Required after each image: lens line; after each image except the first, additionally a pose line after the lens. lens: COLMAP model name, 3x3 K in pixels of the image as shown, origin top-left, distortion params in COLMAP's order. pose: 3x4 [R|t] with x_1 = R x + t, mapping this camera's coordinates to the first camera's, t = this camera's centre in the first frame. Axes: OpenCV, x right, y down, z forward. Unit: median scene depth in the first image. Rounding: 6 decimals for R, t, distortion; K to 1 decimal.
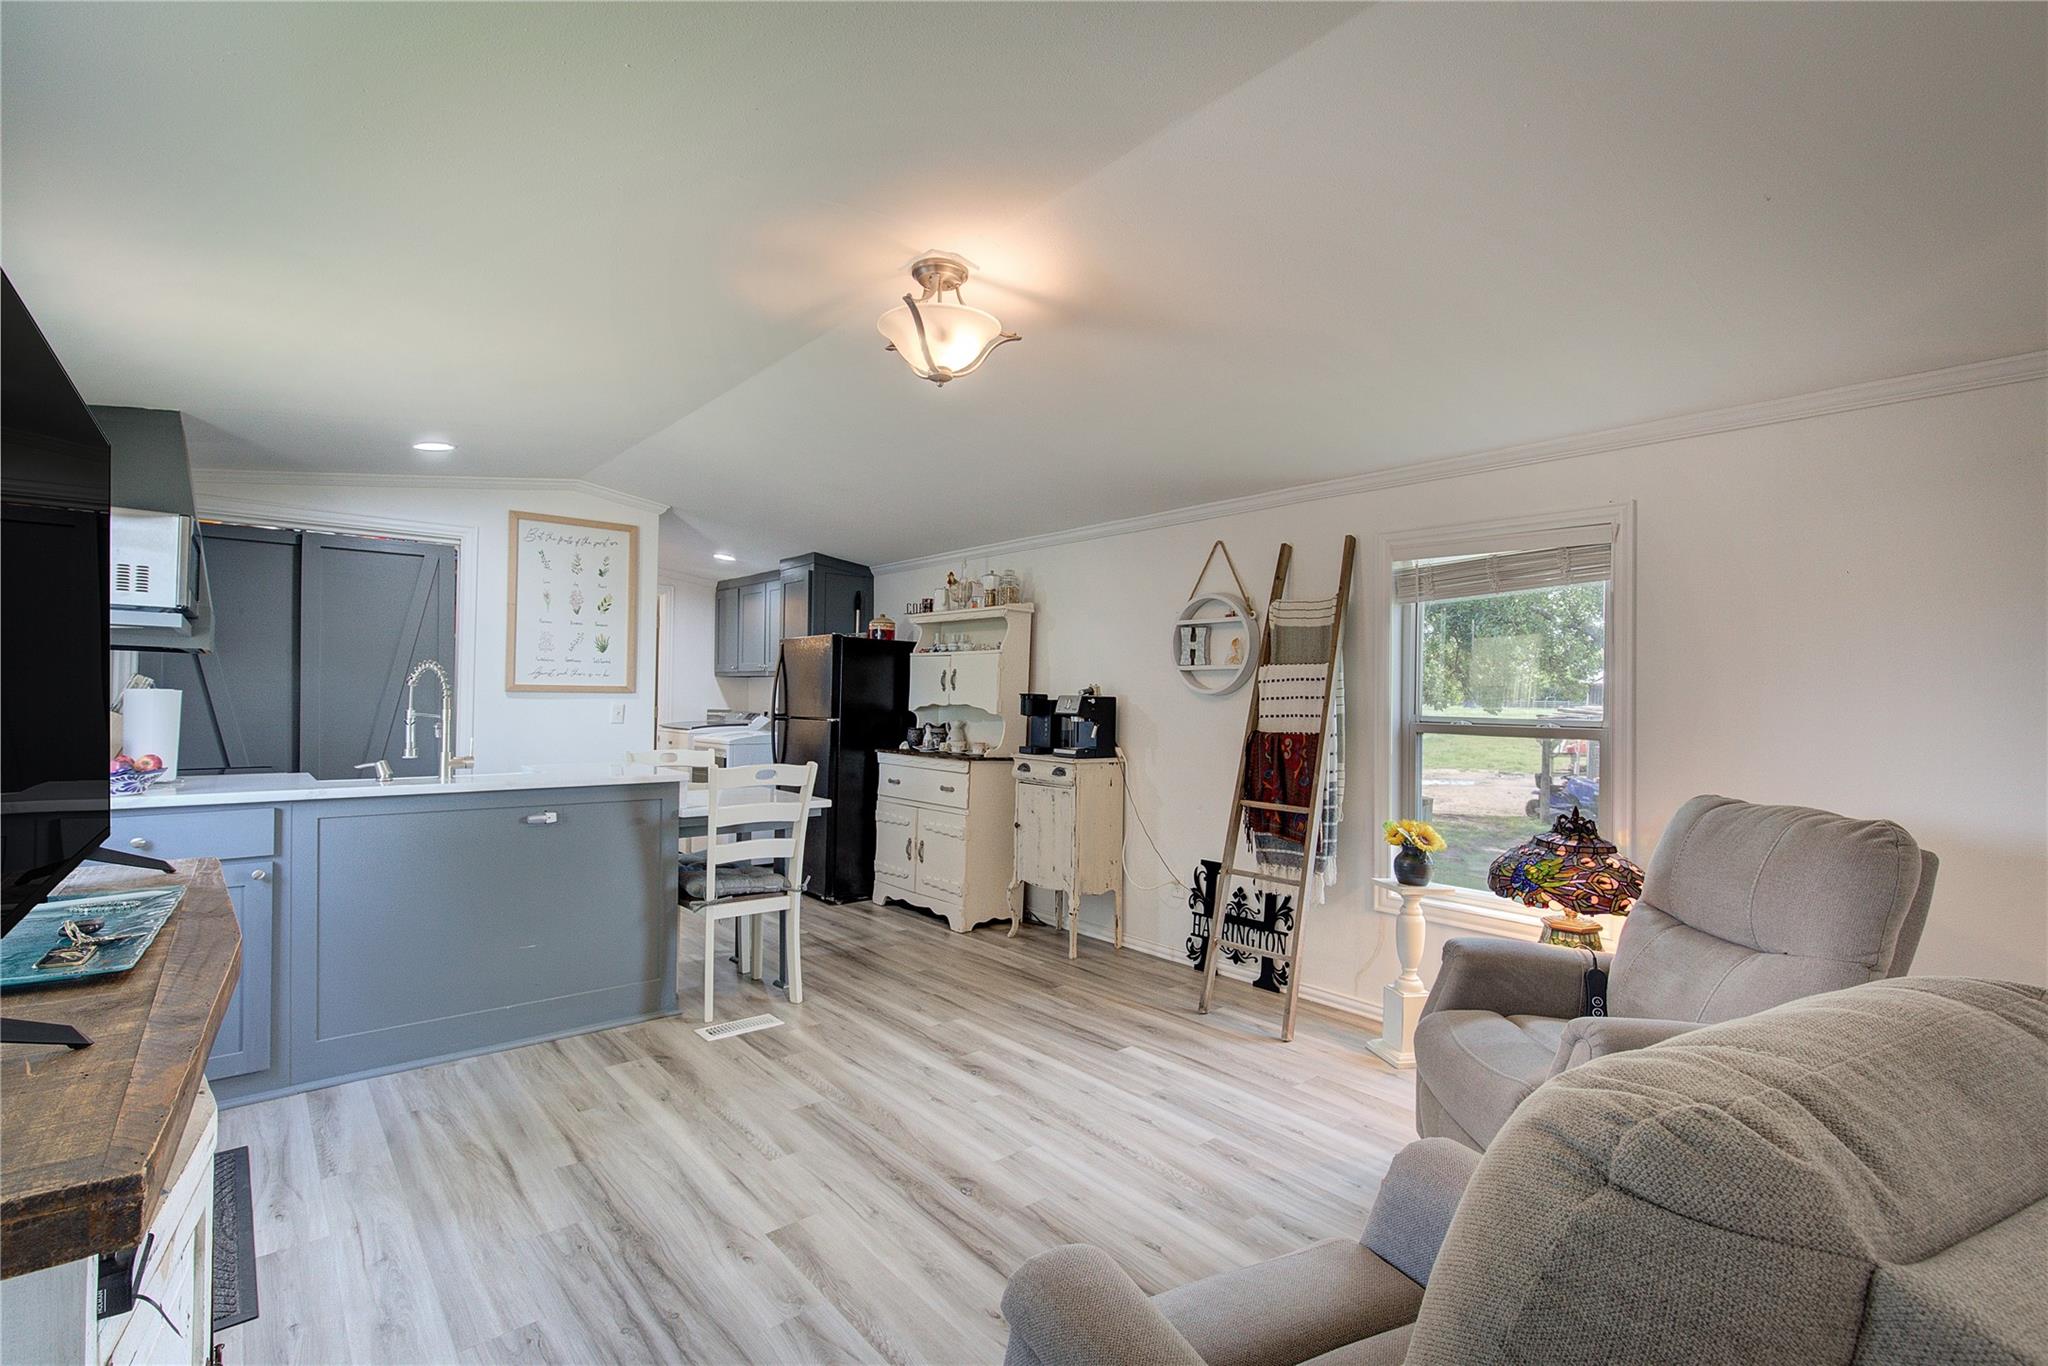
lens RADIAL K [[934.9, 0, 1020.8], [0, 934.9, 686.0], [0, 0, 1]] dist [-0.003110, 0.001406]
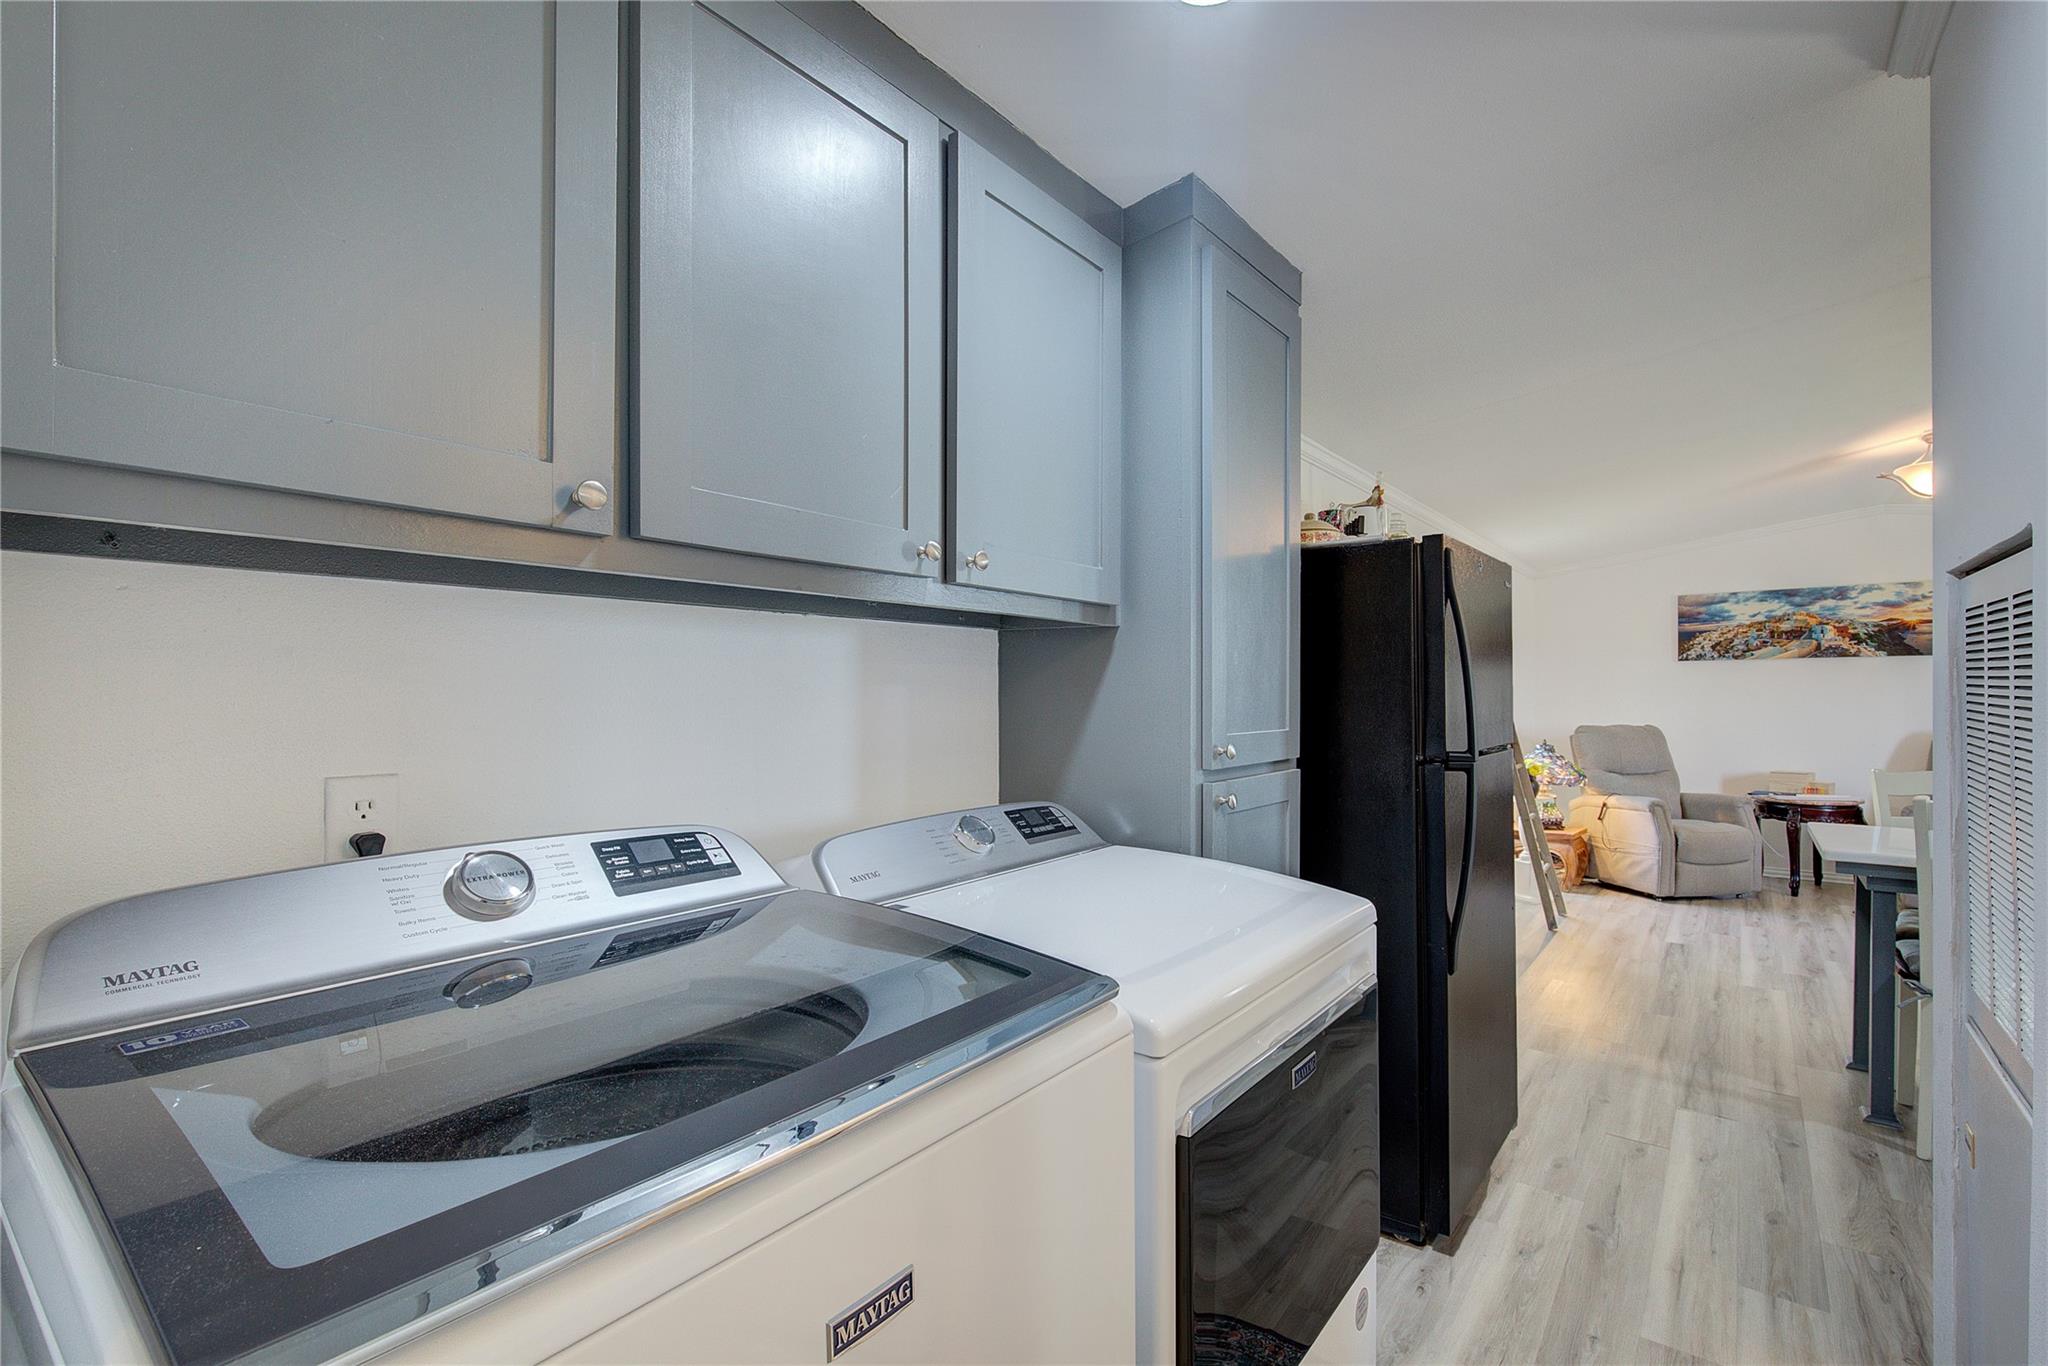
lens RADIAL K [[934.9, 0, 1033.1], [0, 934.9, 689.4], [0, 0, 1]] dist [-0.003110, 0.001406]
pose [[-0.223006, -0.003415, 0.974811, -0.981309], [-0.009263, 0.999956, 0.001384, 0.017104], [-0.974773, -0.008721, -0.223027, 2.142963]]
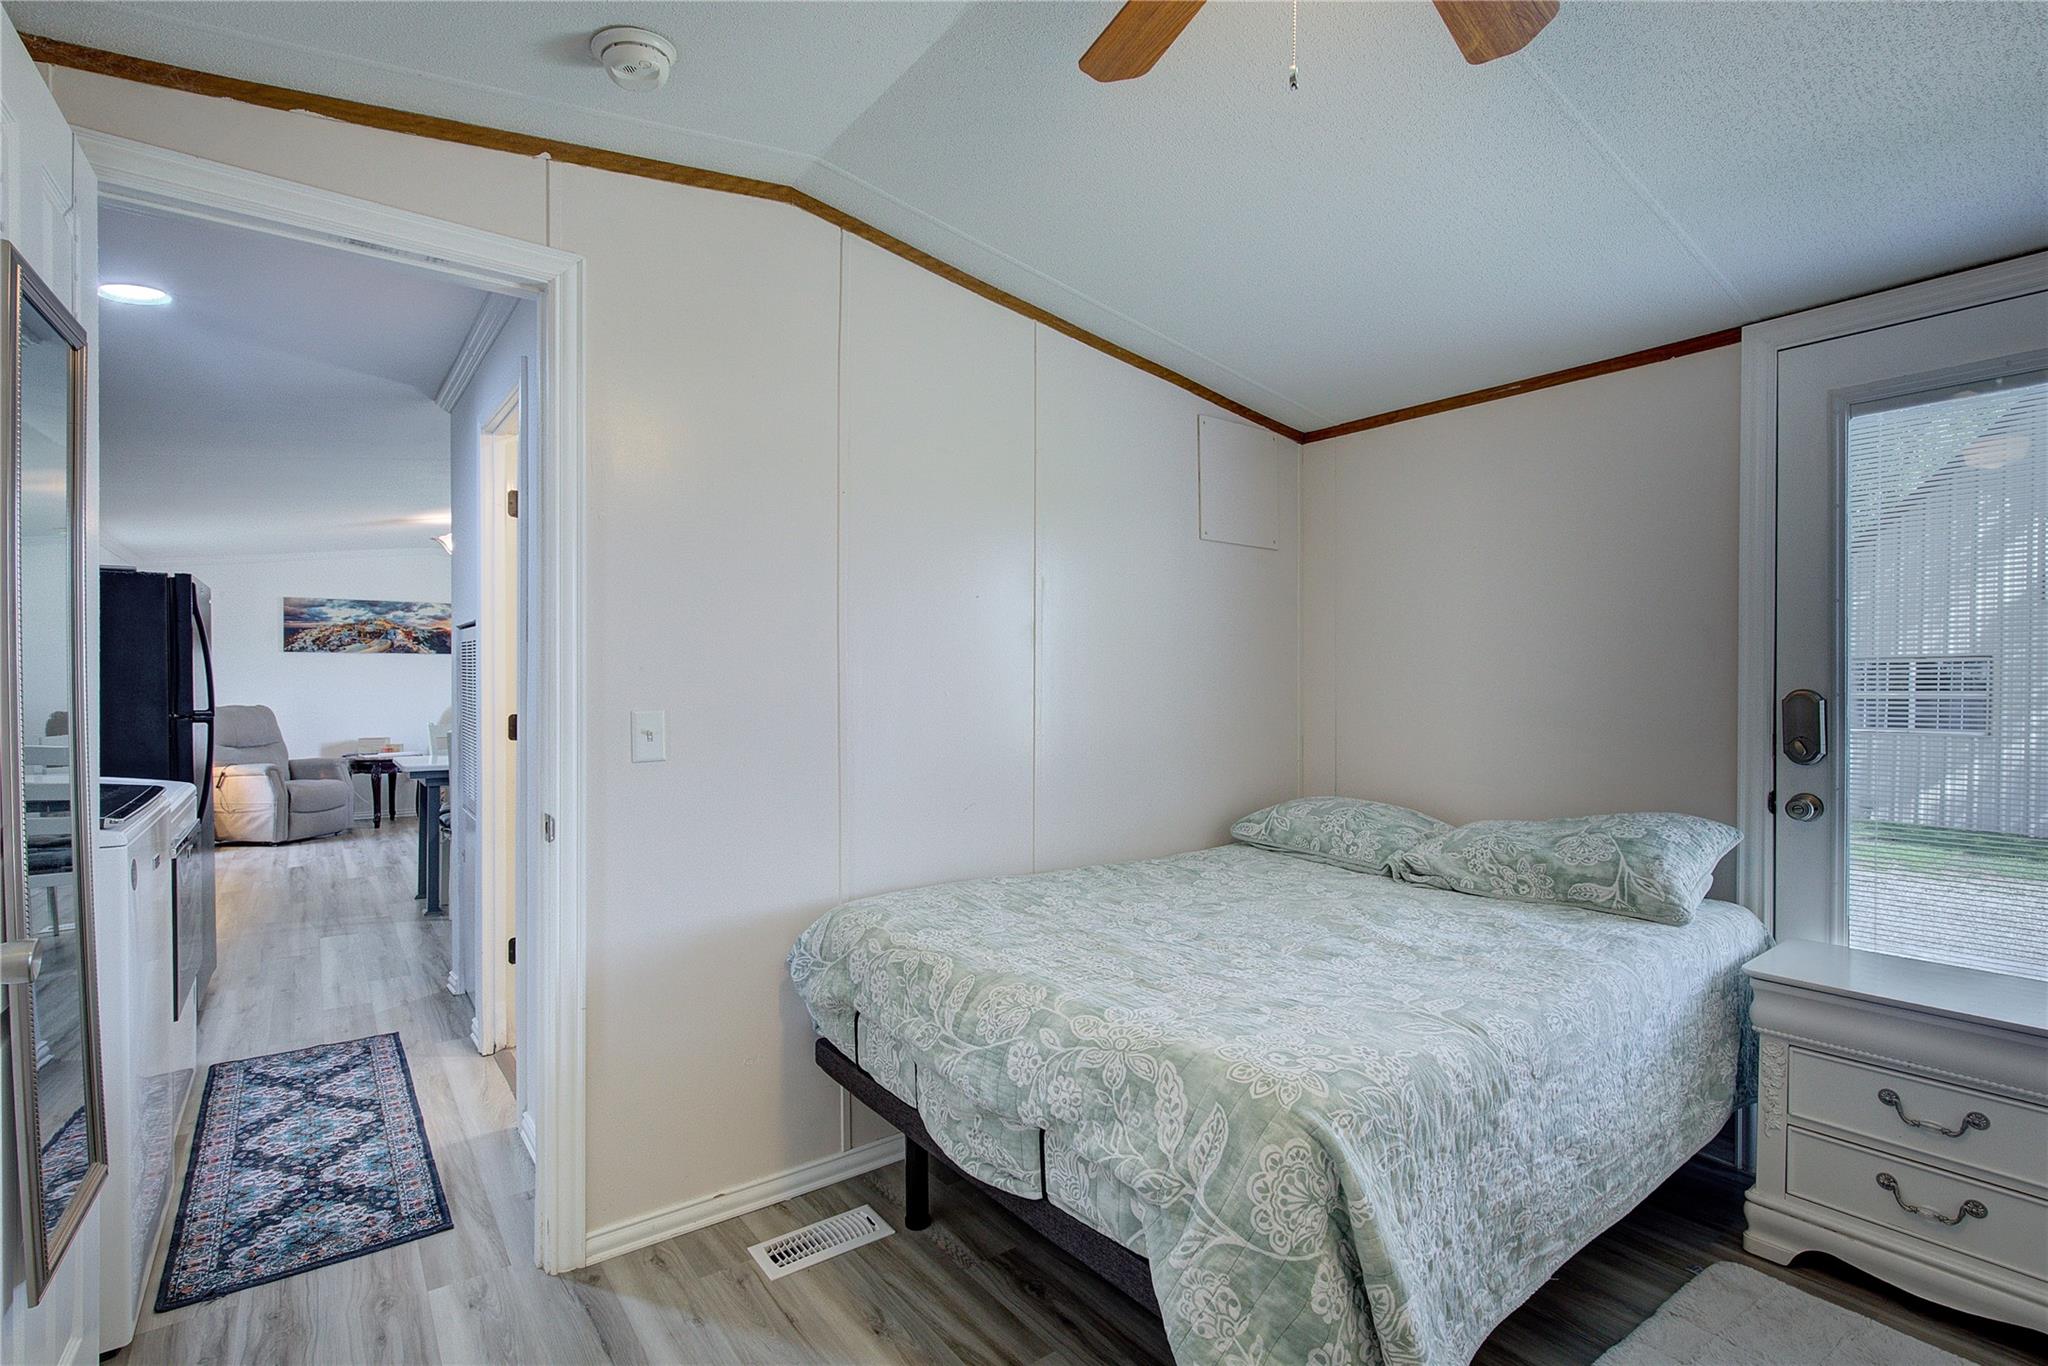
lens RADIAL K [[934.9, 0, 1026.7], [0, 934.9, 698.6], [0, 0, 1]] dist [-0.003110, 0.001406]
pose [[-0.999040, -0.012310, 0.042042, -1.322371], [-0.011986, 0.999897, 0.007936, 0.024509], [-0.042135, 0.007425, -0.999084, 2.630855]]
